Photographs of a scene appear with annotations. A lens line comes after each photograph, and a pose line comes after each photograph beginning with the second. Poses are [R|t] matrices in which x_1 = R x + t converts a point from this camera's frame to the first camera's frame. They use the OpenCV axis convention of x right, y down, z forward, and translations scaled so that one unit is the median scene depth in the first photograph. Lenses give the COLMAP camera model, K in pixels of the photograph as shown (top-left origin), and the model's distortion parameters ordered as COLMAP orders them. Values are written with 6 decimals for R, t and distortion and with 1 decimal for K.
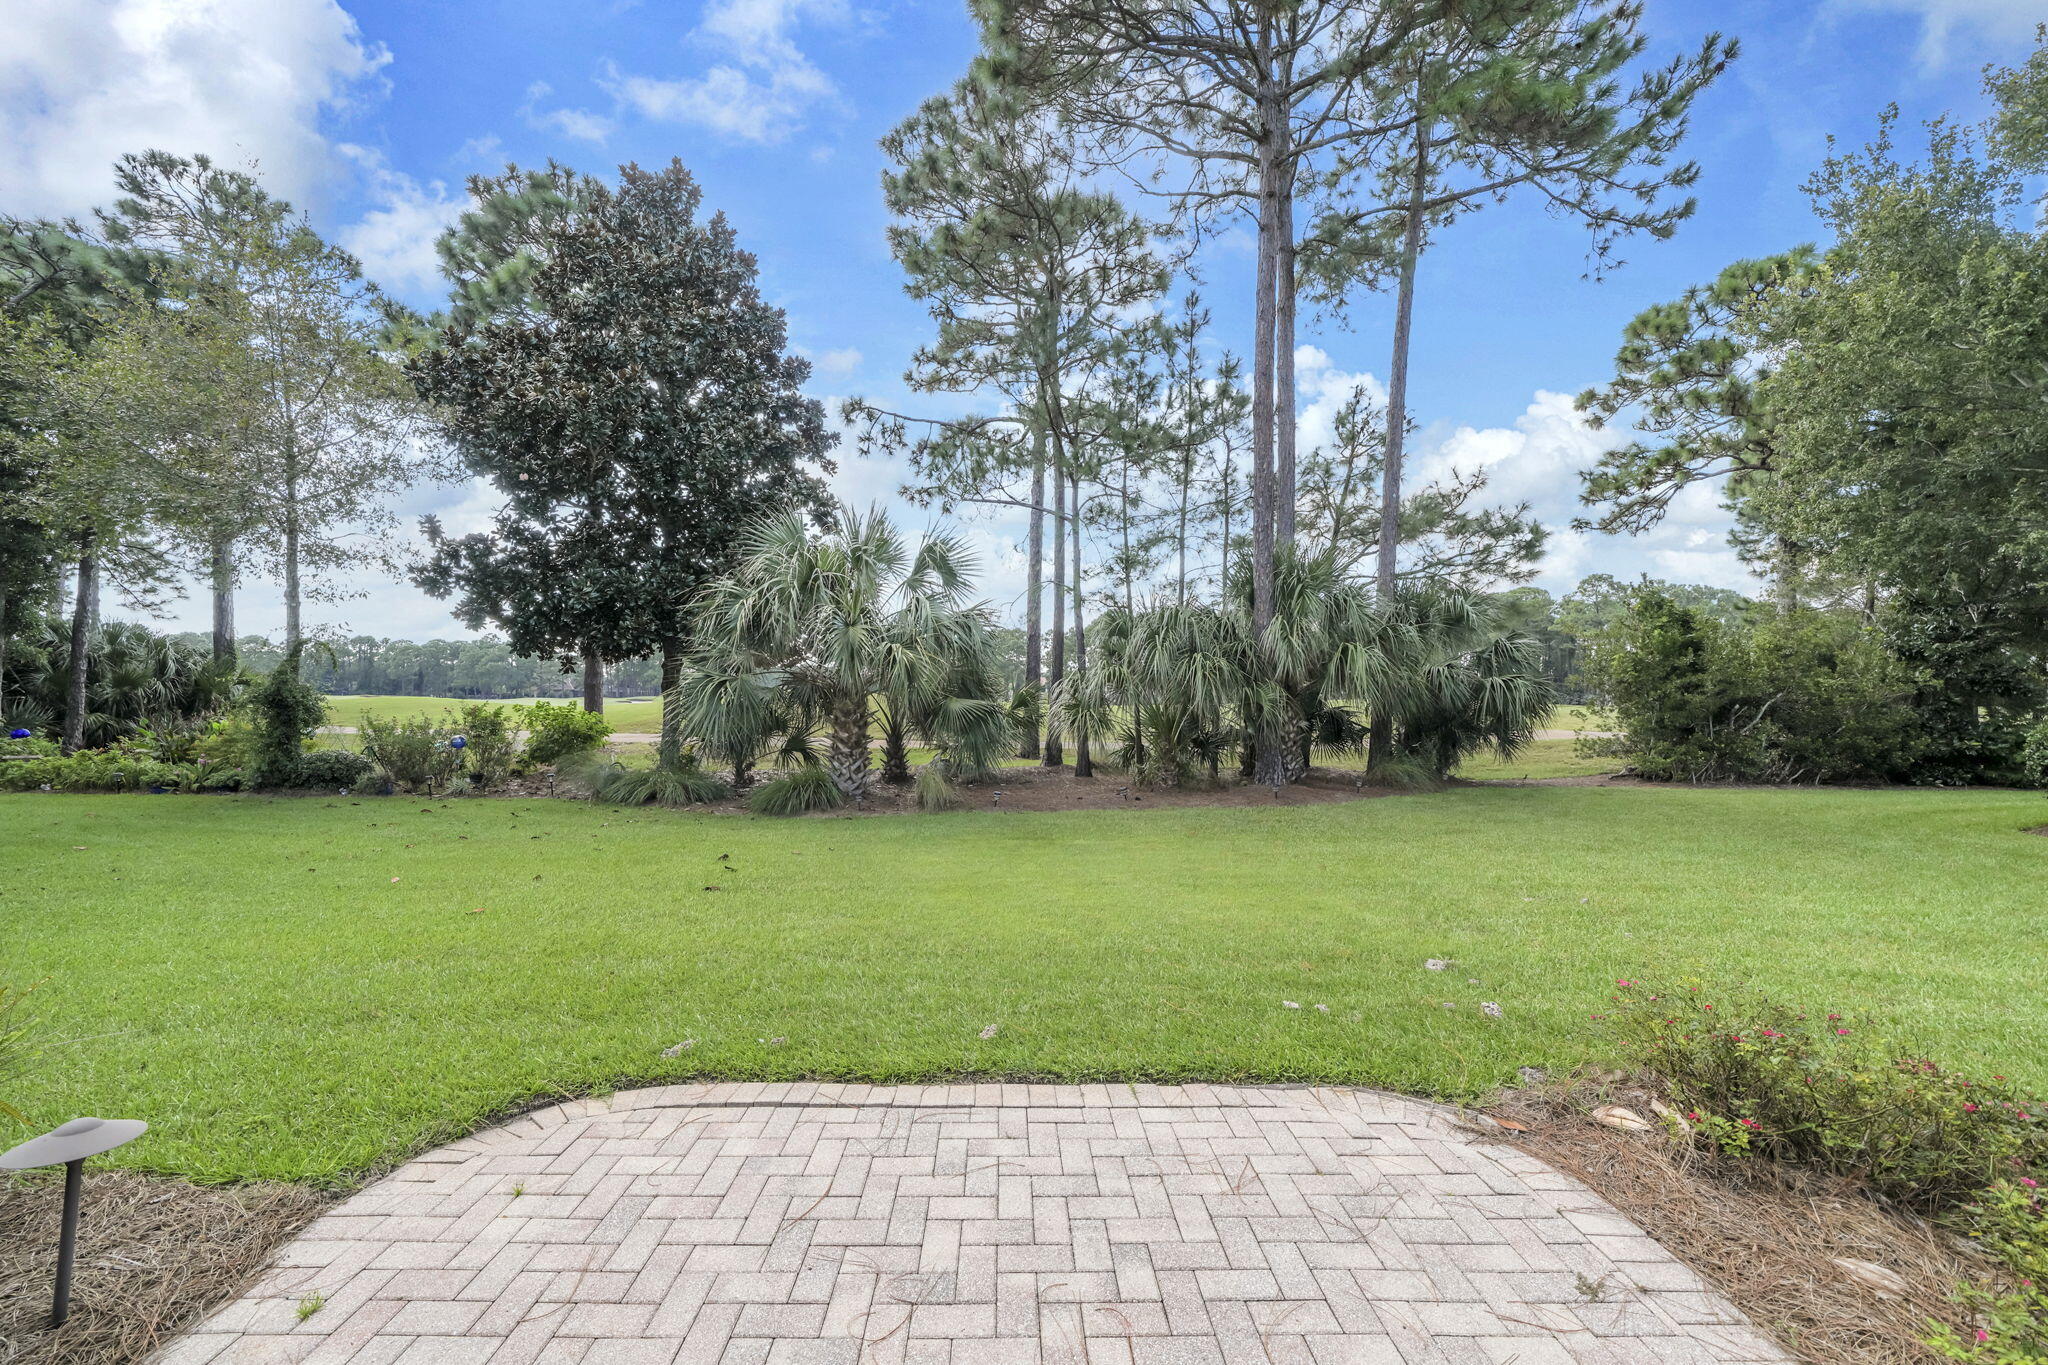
lens RADIAL K [[740.7, 0, 1042.0], [0, 740.7, 680.7], [0, 0, 1]] dist [-0.022901, 0.002738]
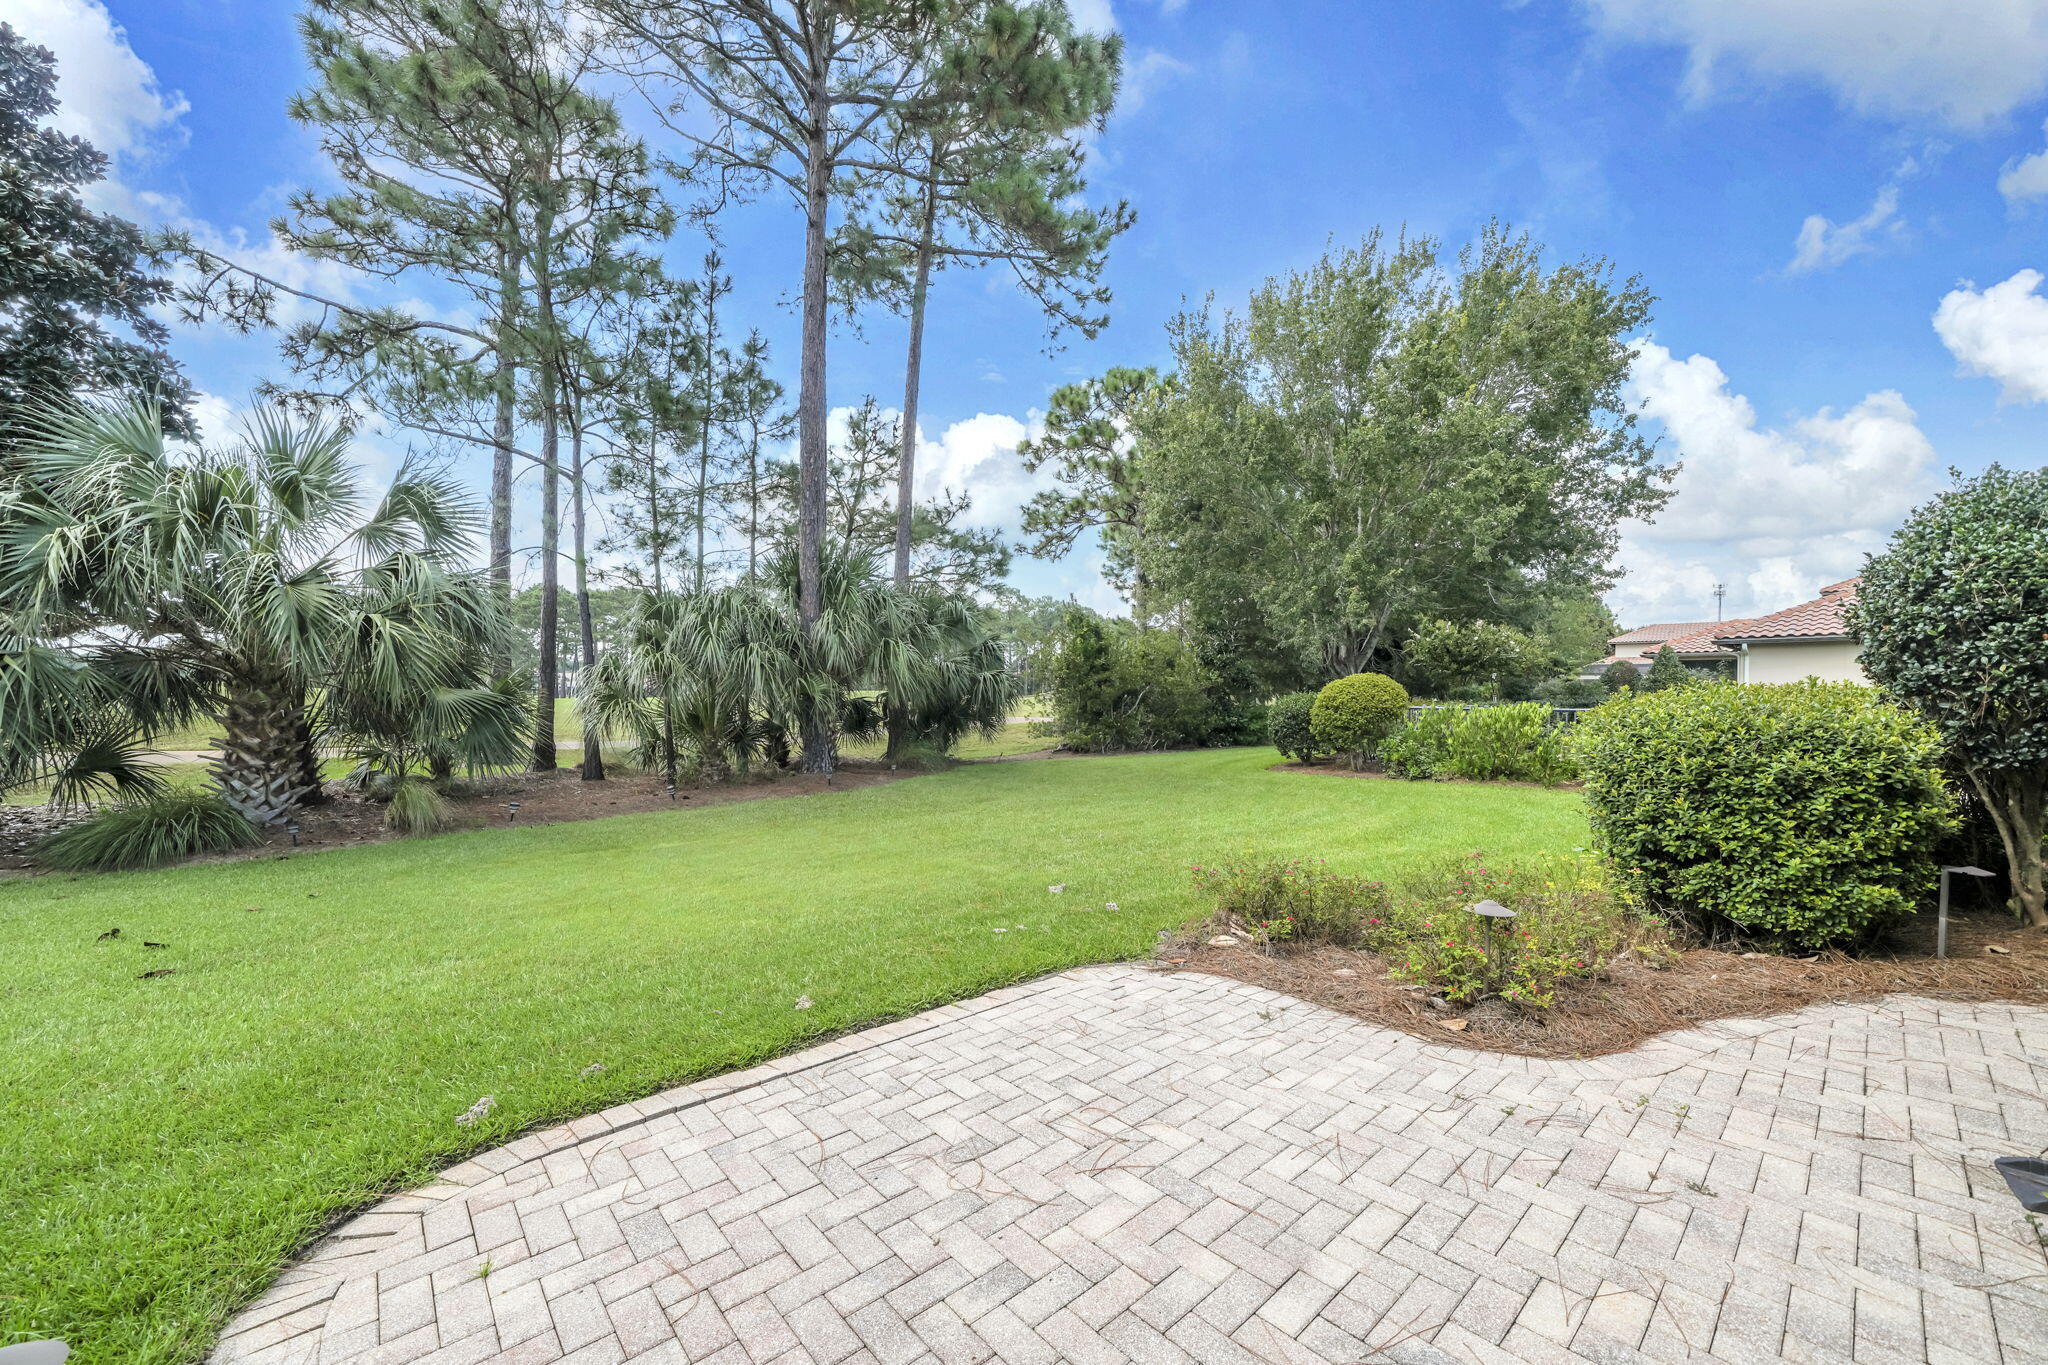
lens RADIAL K [[778.2, 0, 1024.0], [0, 778.2, 682.5], [0, 0, 1]] dist [-0.013922, -0.000072]
pose [[0.766854, 0.007118, 0.641782, -0.138120], [-0.015288, 0.999857, 0.007178, 0.001898], [-0.641639, -0.015316, 0.766854, -0.010802]]
